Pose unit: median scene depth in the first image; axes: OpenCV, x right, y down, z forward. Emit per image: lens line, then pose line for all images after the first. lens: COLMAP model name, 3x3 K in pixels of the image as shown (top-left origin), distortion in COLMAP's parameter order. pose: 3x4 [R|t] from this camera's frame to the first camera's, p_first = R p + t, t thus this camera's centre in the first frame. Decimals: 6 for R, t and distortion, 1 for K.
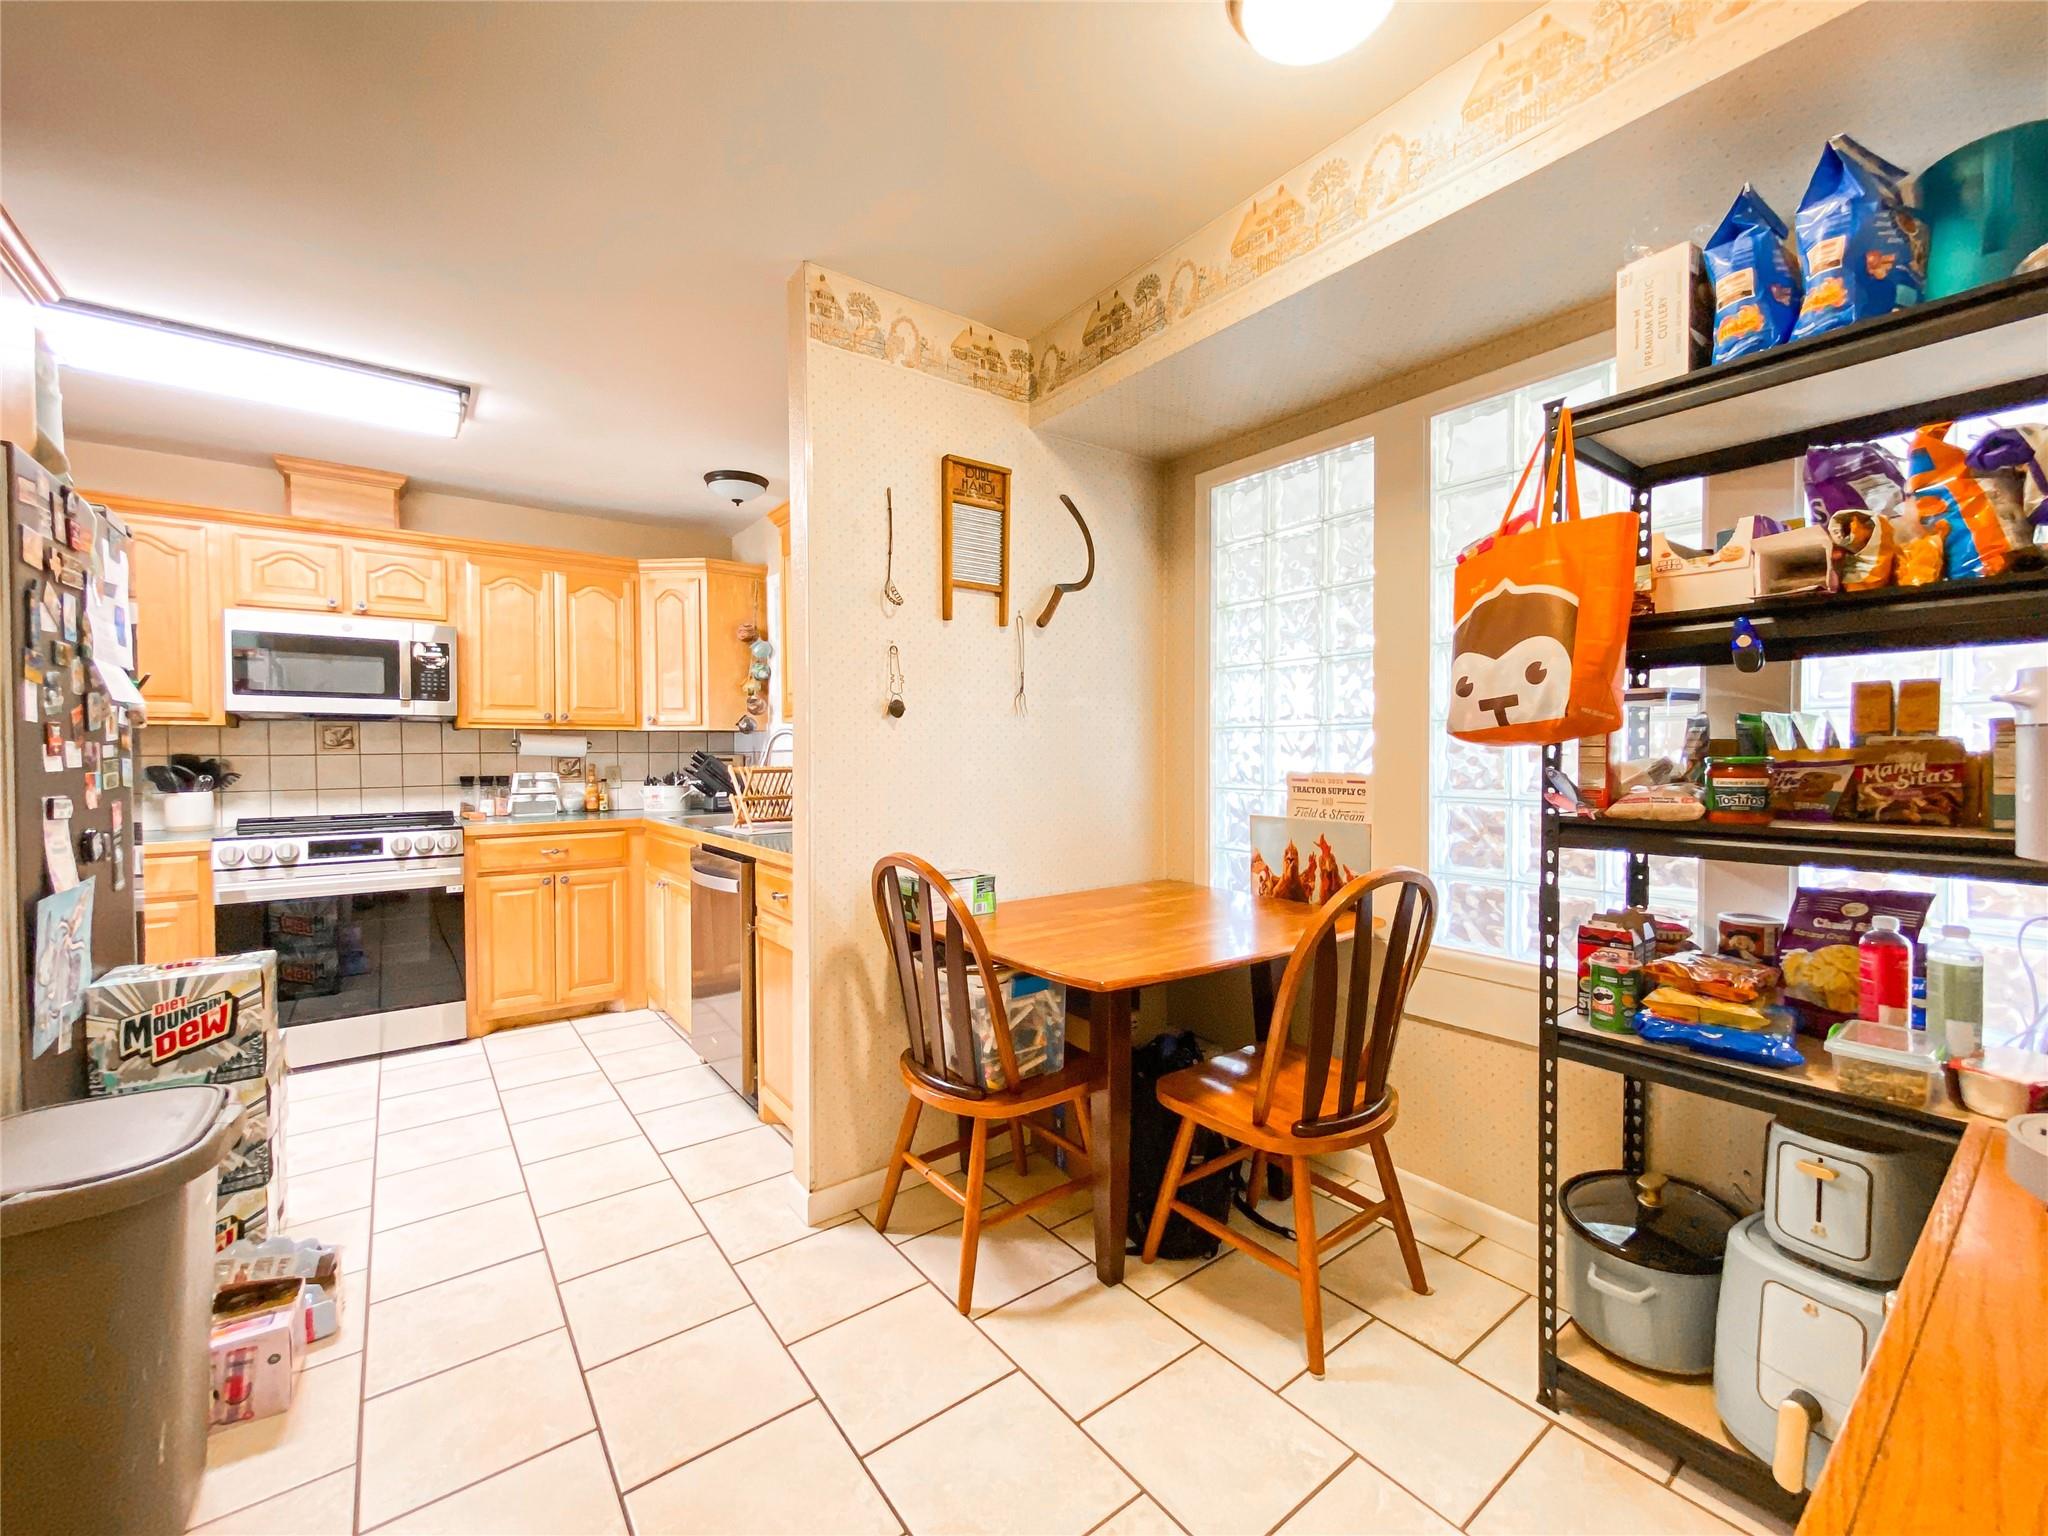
lens RADIAL K [[834.1, 0, 1034.3], [0, 834.1, 771.8], [0, 0, 1]] dist [-0.022661, 0.012274]
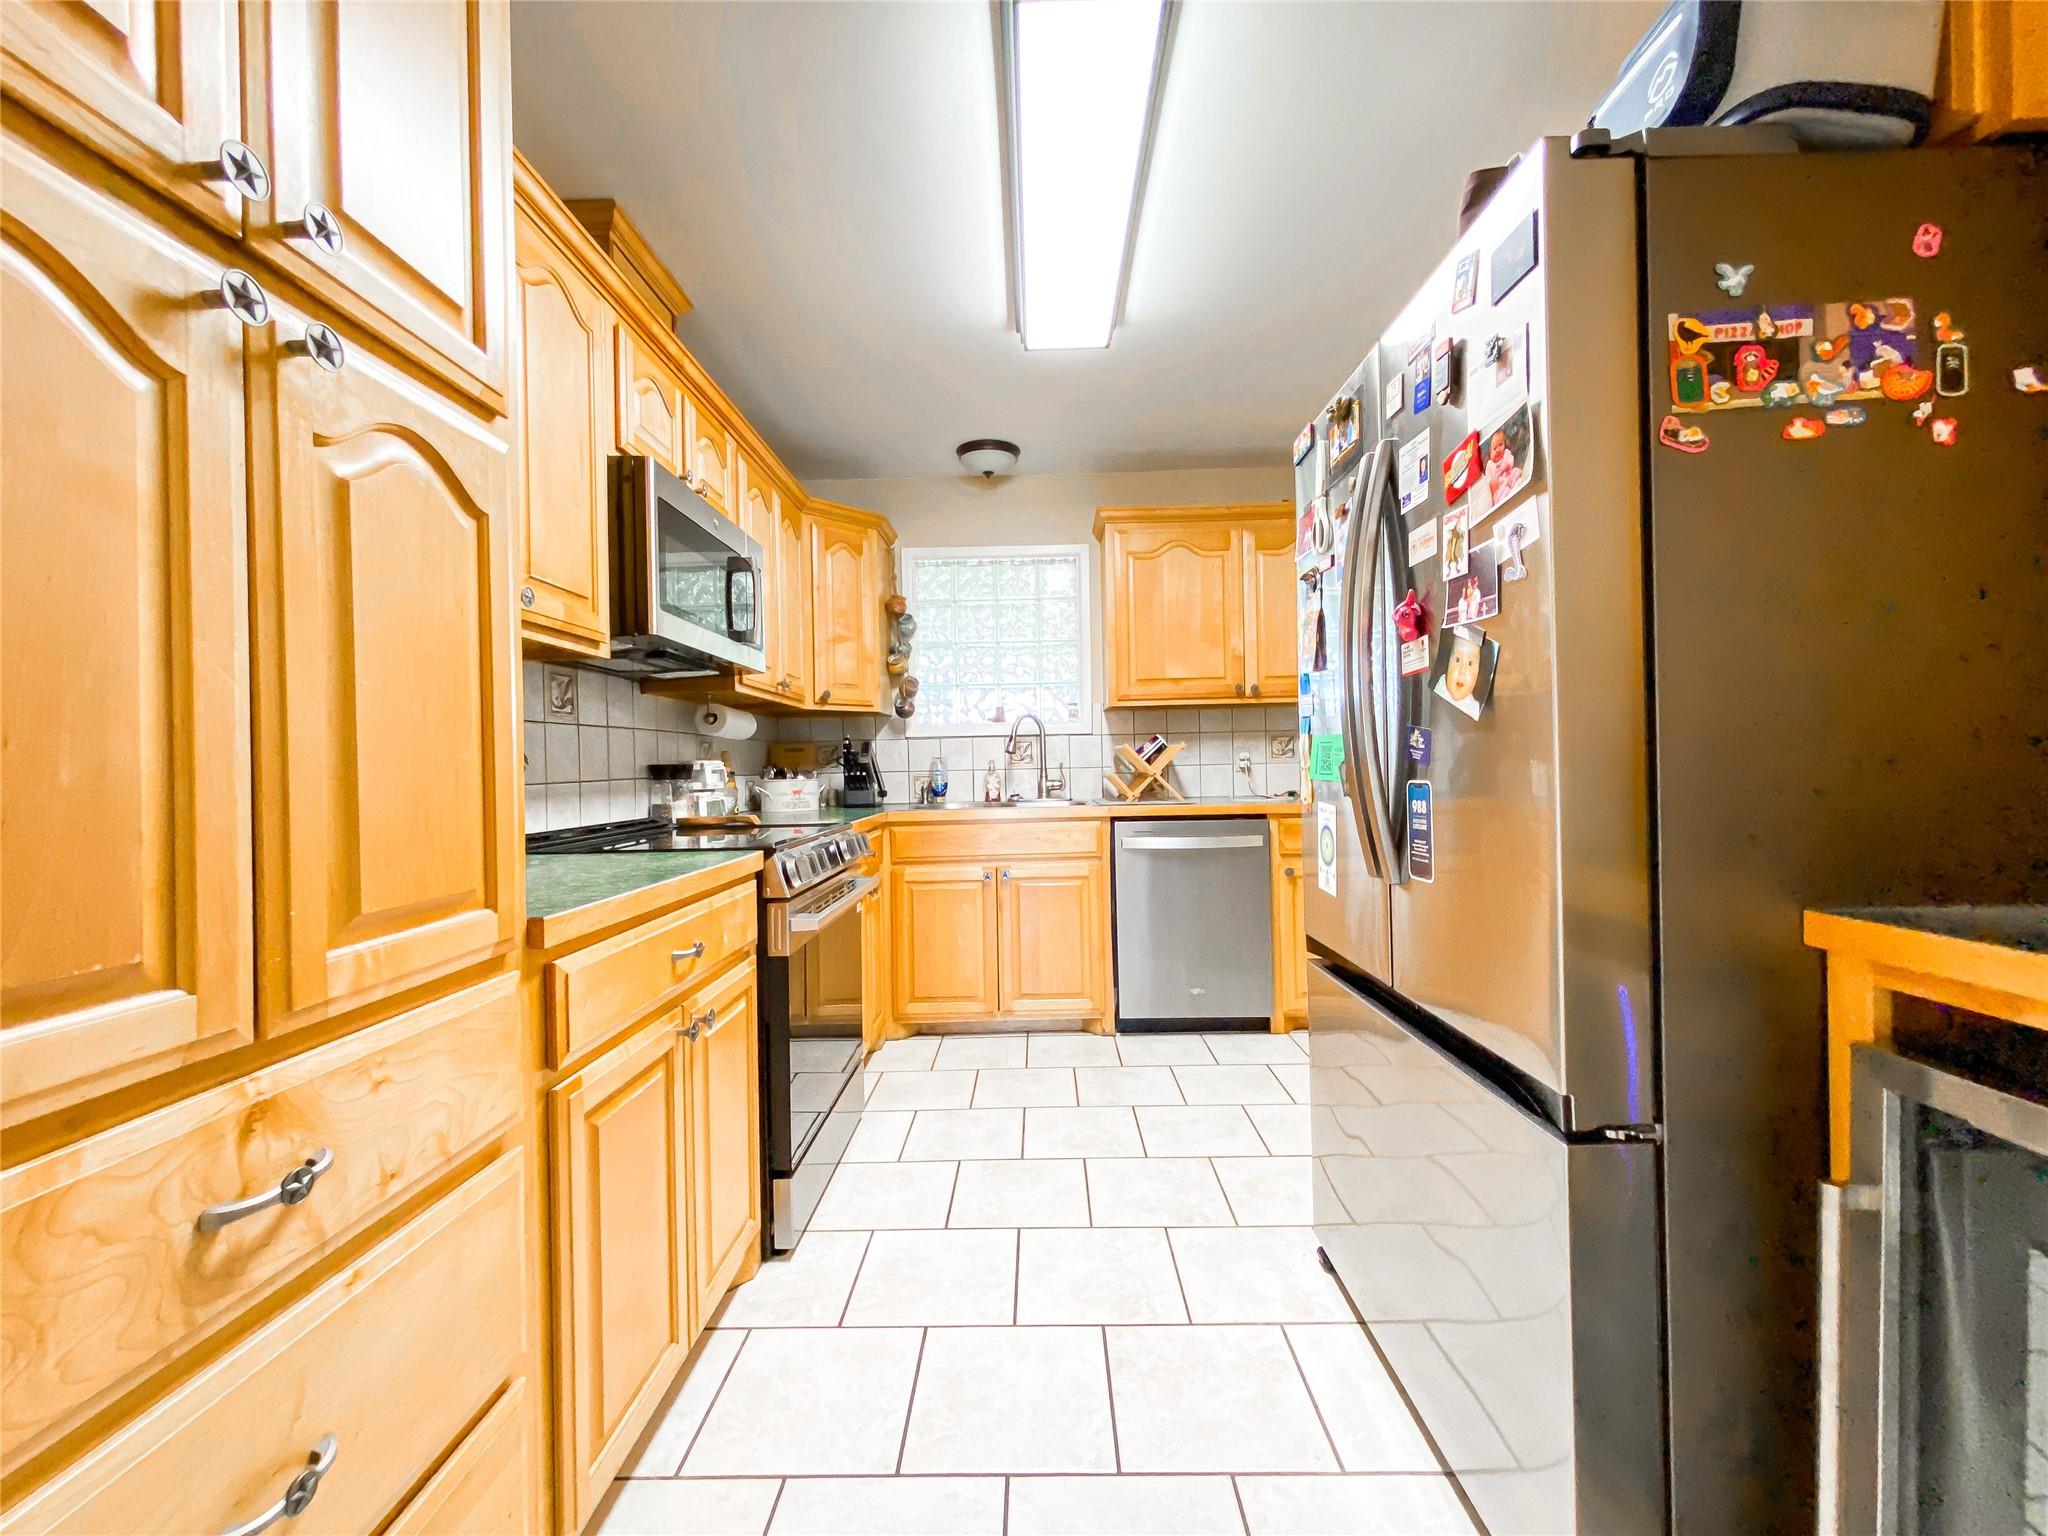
lens RADIAL K [[828.7, 0, 1029.5], [0, 828.7, 772.2], [0, 0, 1]] dist [0.002271, -0.002357]
pose [[0.618321, -0.013553, 0.785809, -1.084986], [0.035229, 0.999324, -0.010485, 0.030808], [-0.785135, 0.034166, 0.618381, 0.380645]]
